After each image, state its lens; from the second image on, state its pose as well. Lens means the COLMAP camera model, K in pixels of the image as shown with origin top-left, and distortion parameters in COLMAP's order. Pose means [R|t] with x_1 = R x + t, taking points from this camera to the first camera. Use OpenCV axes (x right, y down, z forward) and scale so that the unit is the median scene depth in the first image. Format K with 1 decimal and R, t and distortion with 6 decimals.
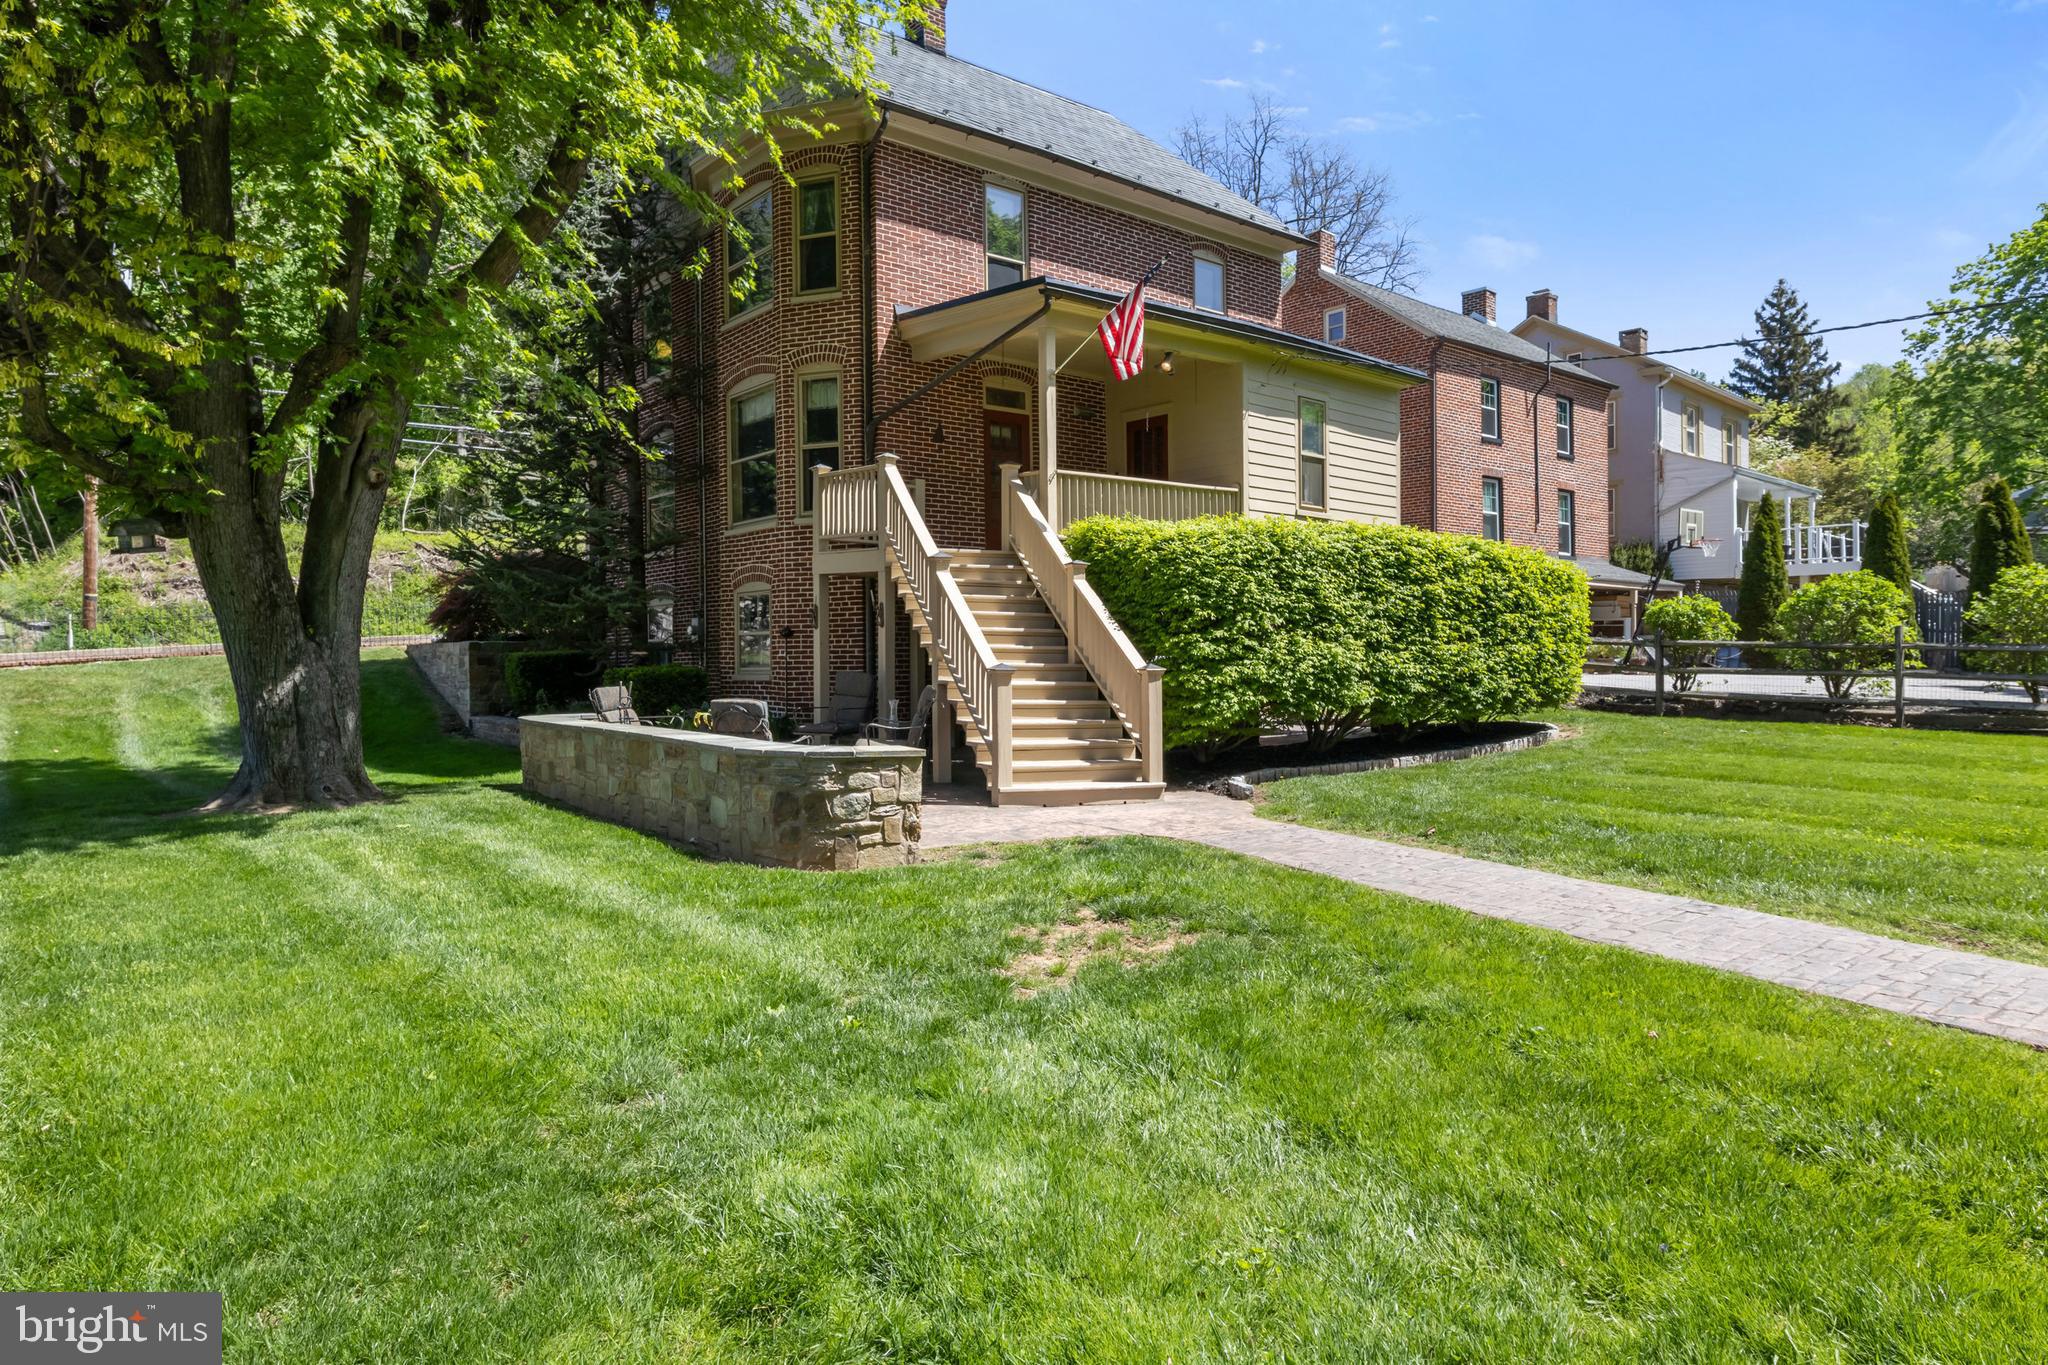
lens RADIAL K [[1250.6, 0, 1022.3], [0, 1250.6, 640.1], [0, 0, 1]] dist [-0.008743, 0.002362]
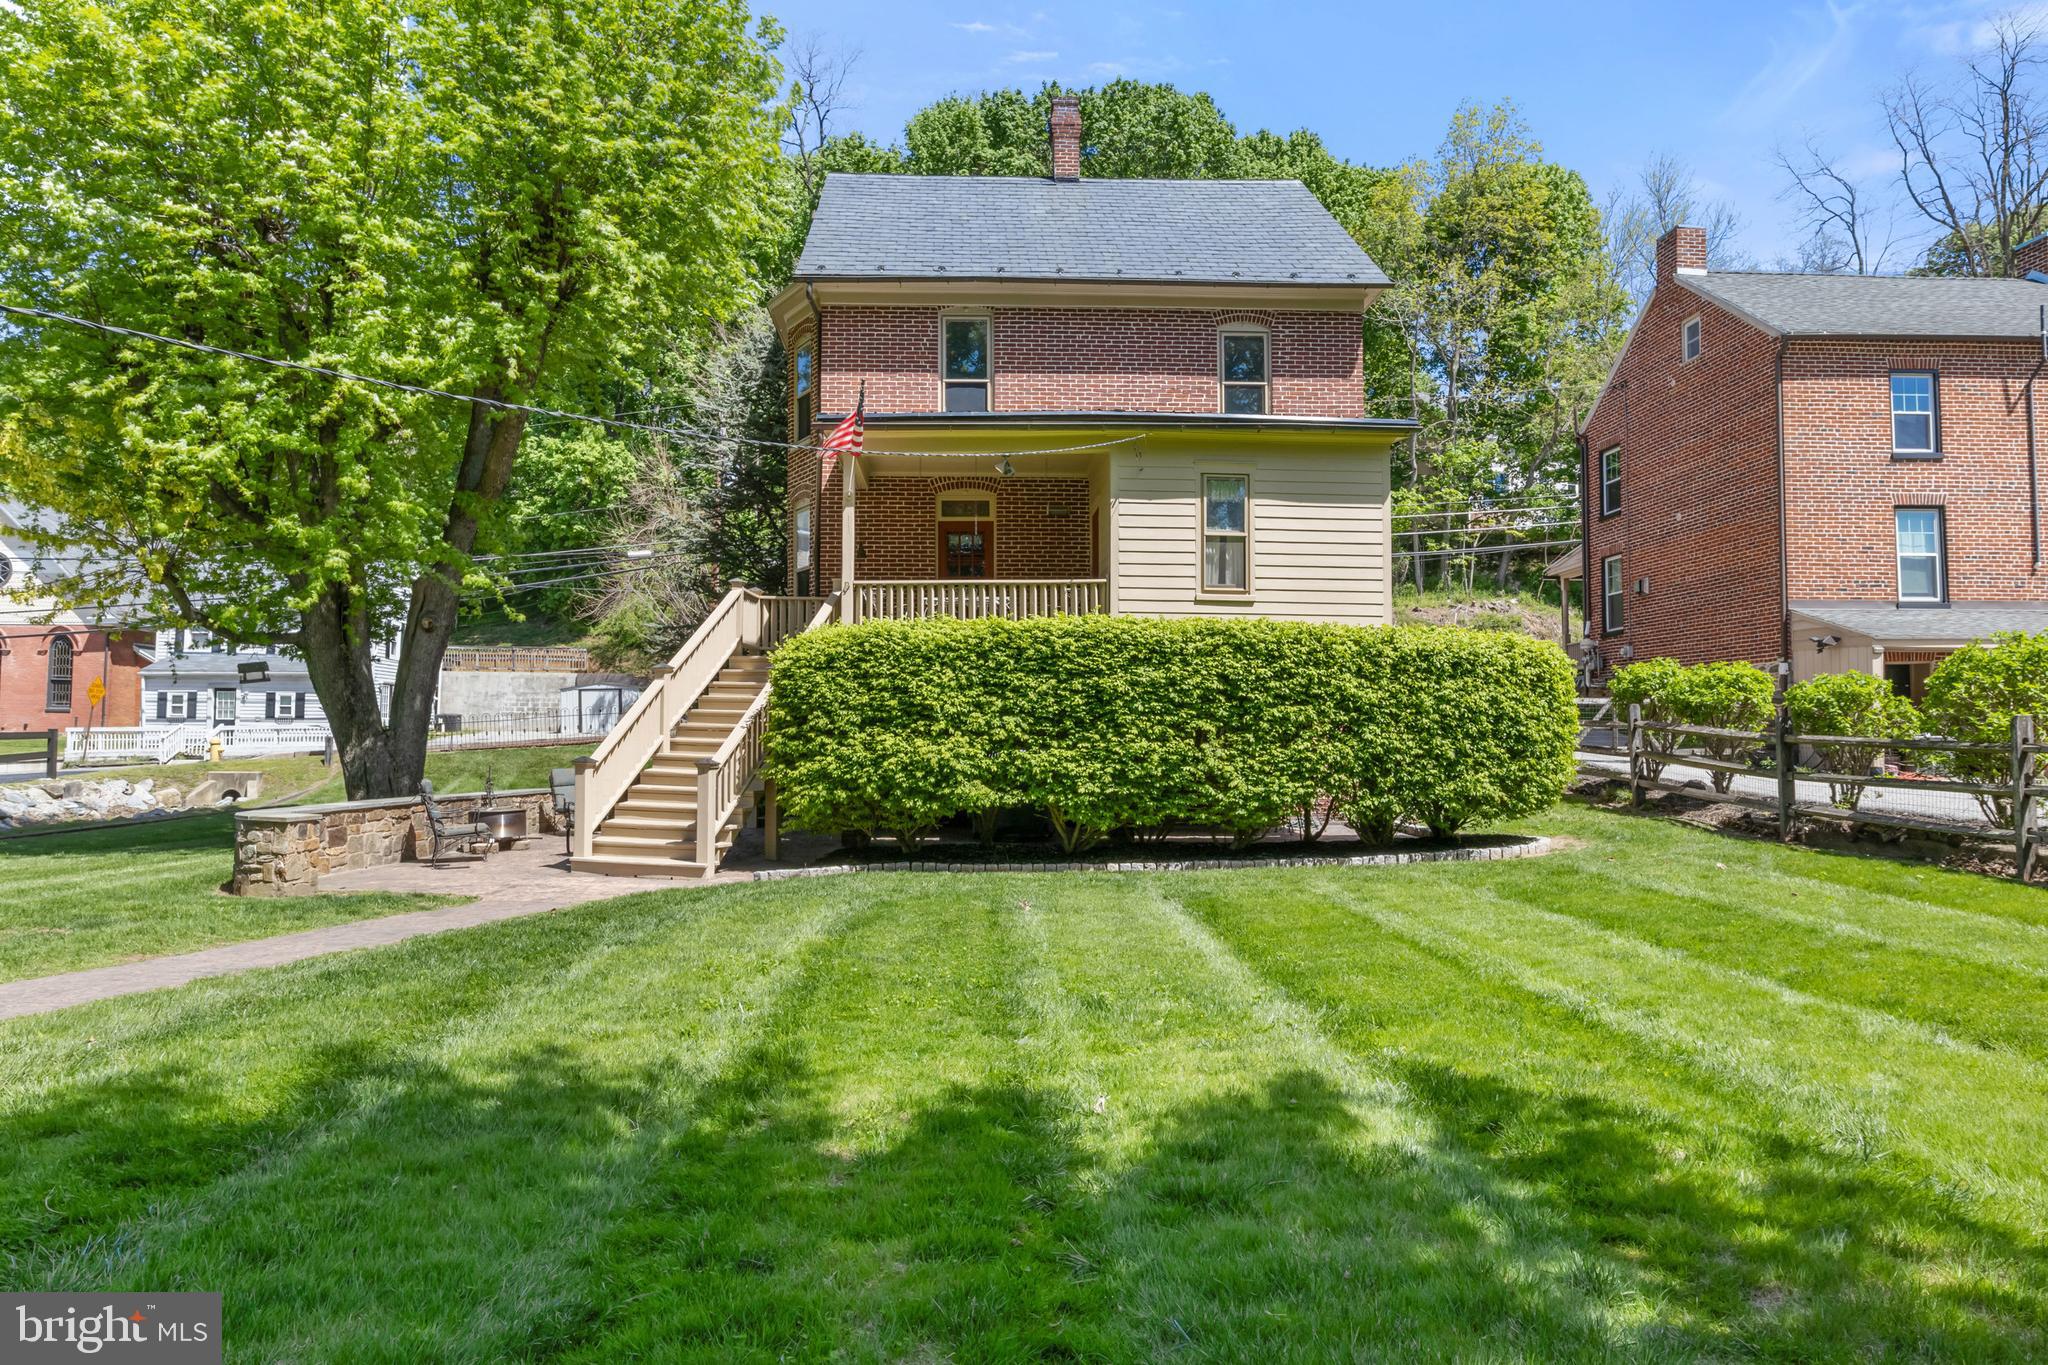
lens RADIAL K [[1250.6, 0, 1021.6], [0, 1250.6, 674.9], [0, 0, 1]] dist [-0.008743, 0.002362]
pose [[0.792018, -0.024628, -0.610000, 0.718150], [0.001878, 0.999280, -0.037906, -0.009645], [0.610494, 0.028876, 0.791494, 0.189412]]
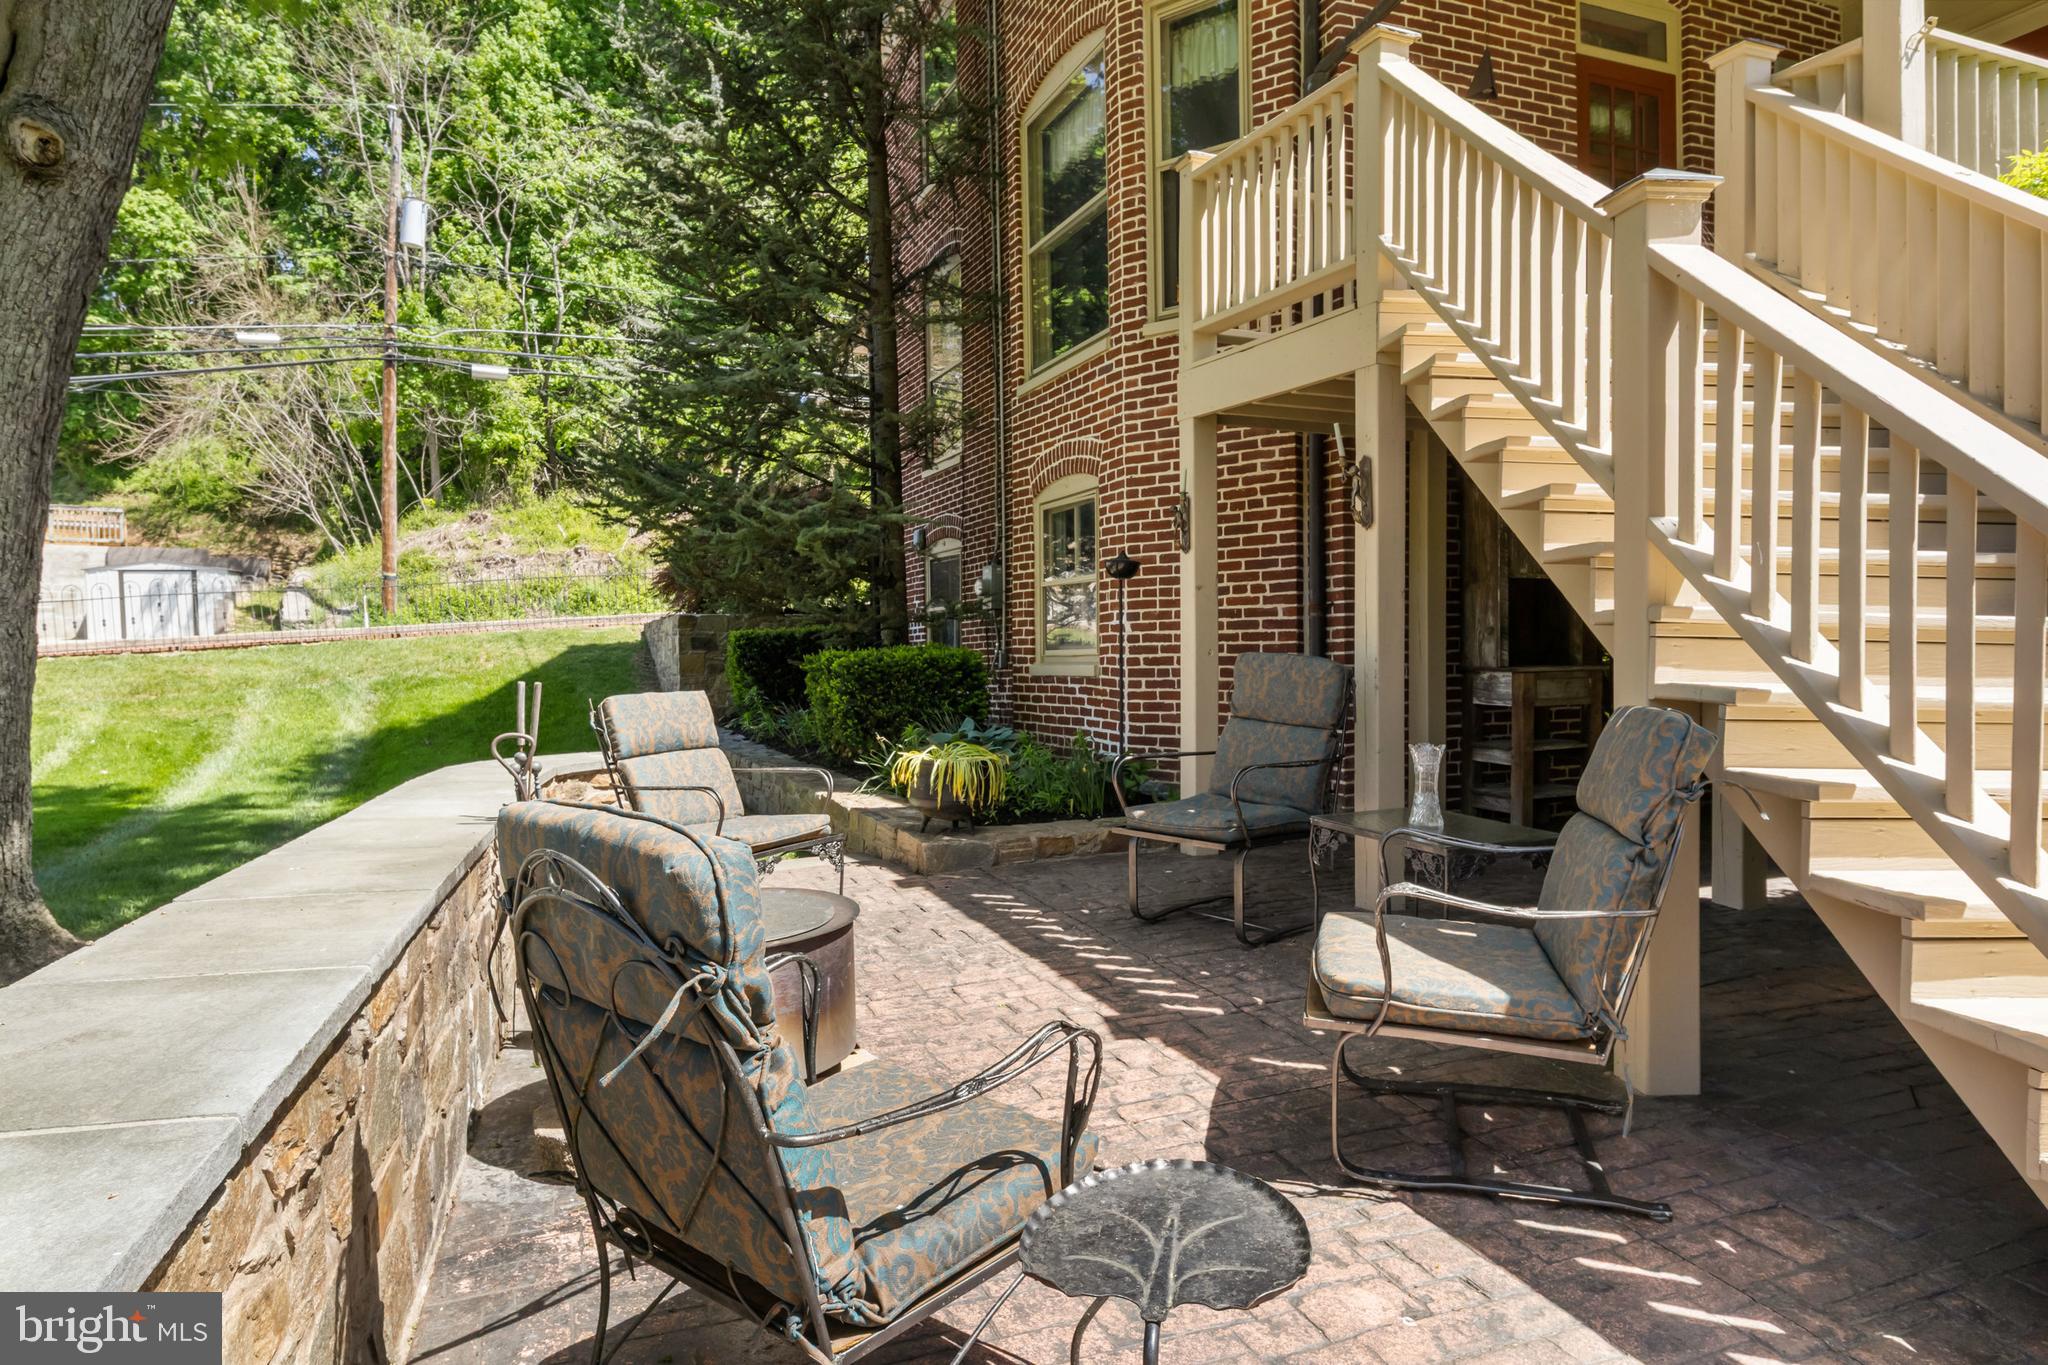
lens RADIAL K [[1250.6, 0, 1025.3], [0, 1250.6, 678.7], [0, 0, 1]] dist [-0.008743, 0.002362]
pose [[0.951648, 0.006167, -0.307127, -0.081069], [0.005008, 0.999354, 0.035585, 0.015987], [0.307148, -0.035403, 0.951003, 0.540242]]
